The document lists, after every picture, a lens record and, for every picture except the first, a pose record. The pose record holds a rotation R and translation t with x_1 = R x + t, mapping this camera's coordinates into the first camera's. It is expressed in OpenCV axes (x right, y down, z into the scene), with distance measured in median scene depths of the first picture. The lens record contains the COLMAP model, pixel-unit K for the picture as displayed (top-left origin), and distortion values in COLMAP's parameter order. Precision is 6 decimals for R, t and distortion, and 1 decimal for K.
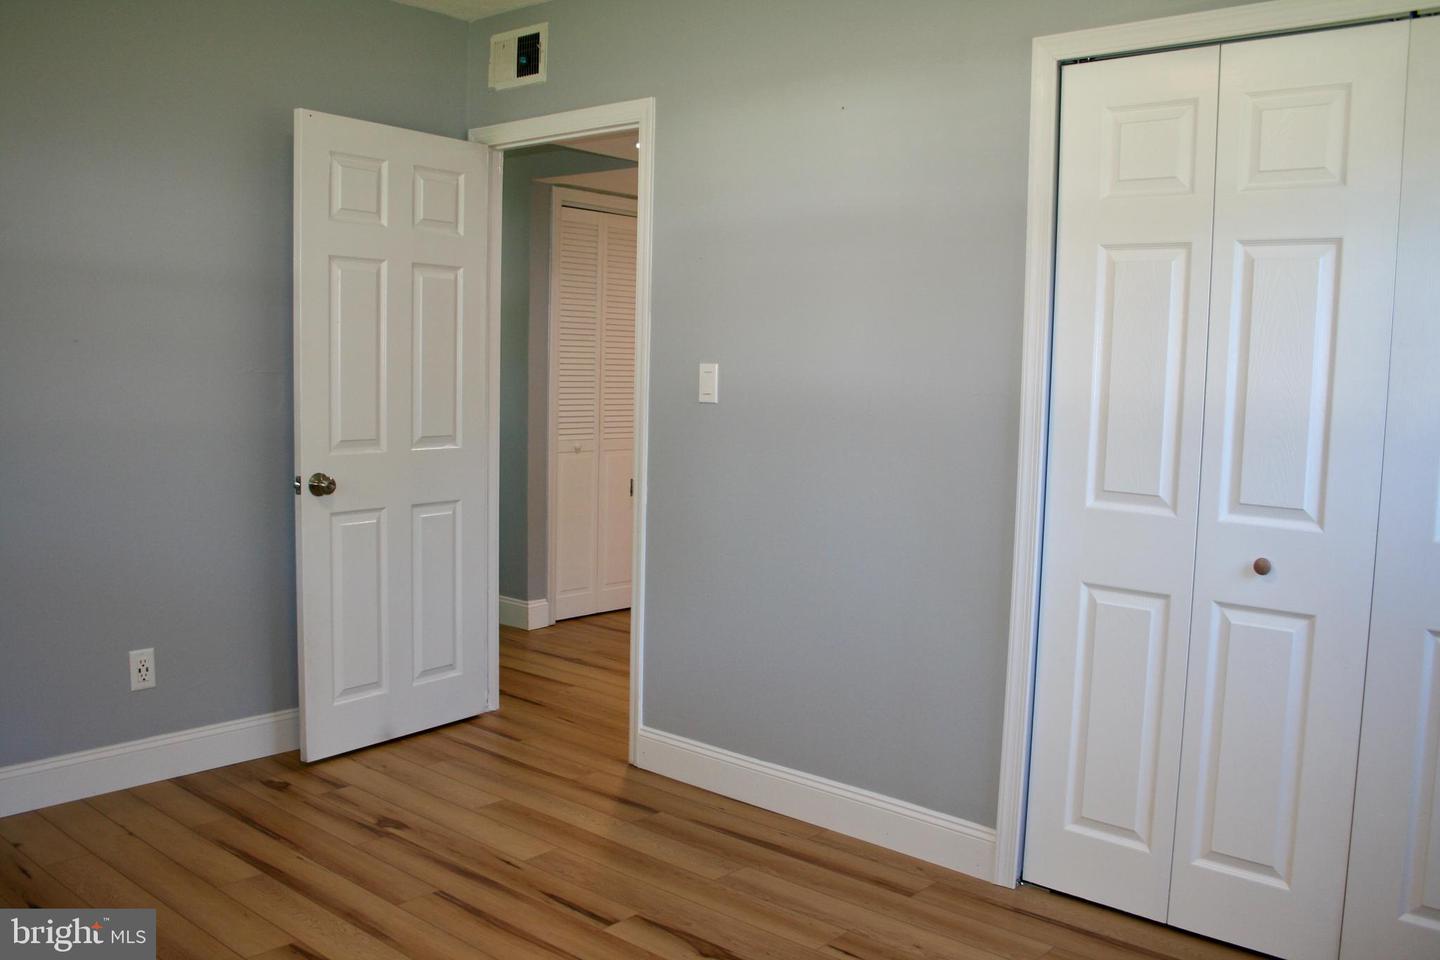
lens RADIAL K [[1241.0, 0, 718.2], [0, 1241.0, 483.1], [0, 0, 1]] dist [-0.009224, -0.000843]
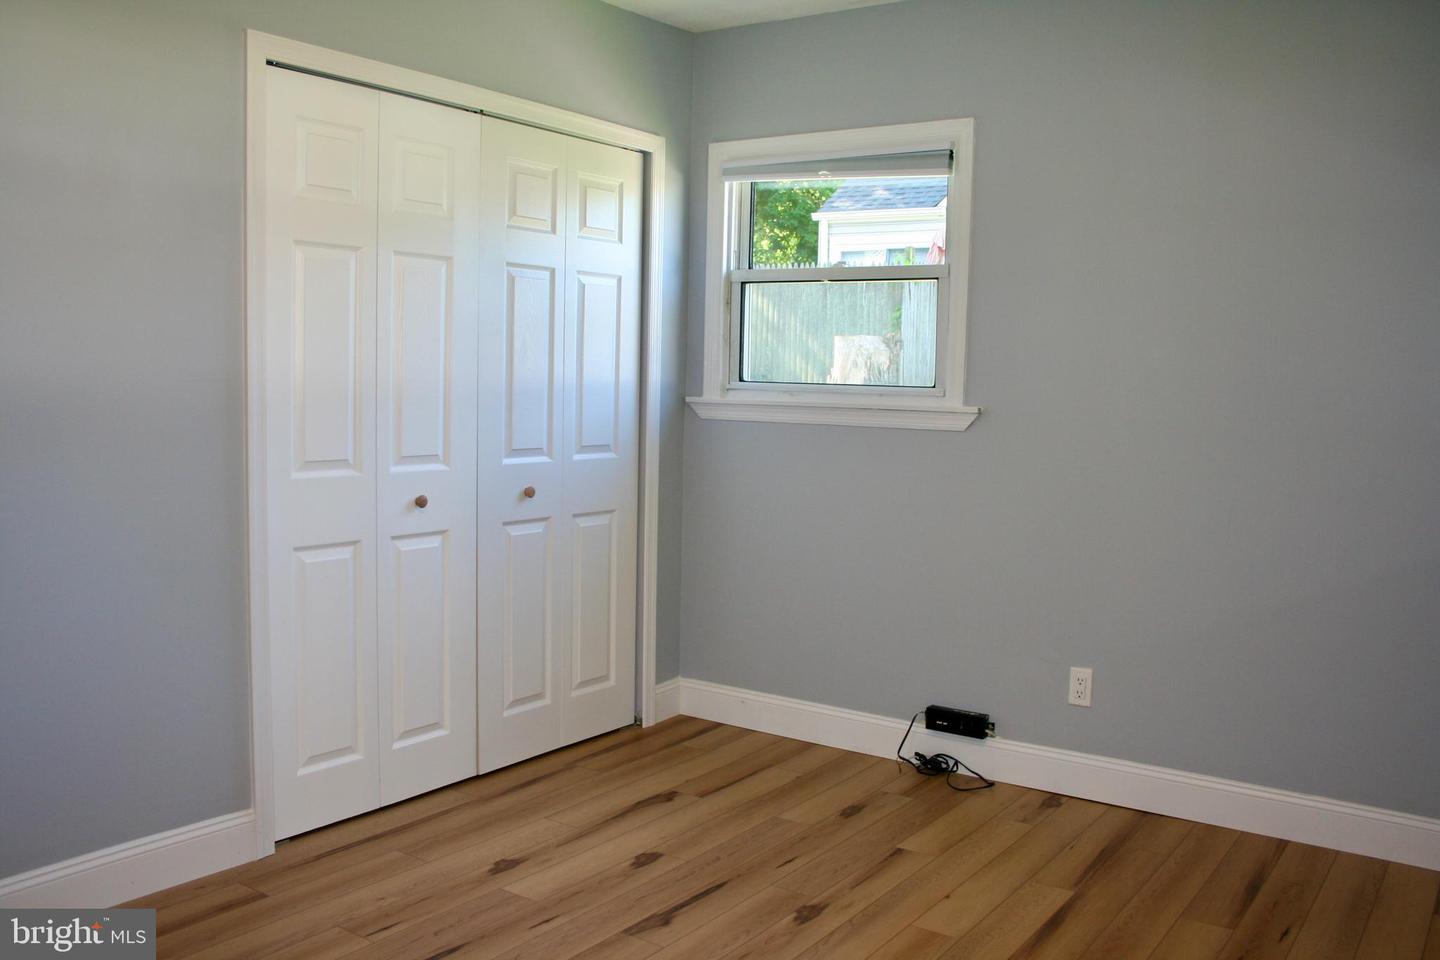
lens RADIAL K [[1244.9, 0, 725.5], [0, 1244.9, 484.7], [0, 0, 1]] dist [-0.151756, 0.143642]
pose [[-0.113035, -0.104262, 0.988106, -0.837891], [0.076643, 0.990601, 0.113293, -0.069387], [-0.990631, 0.088537, -0.103982, 0.763545]]
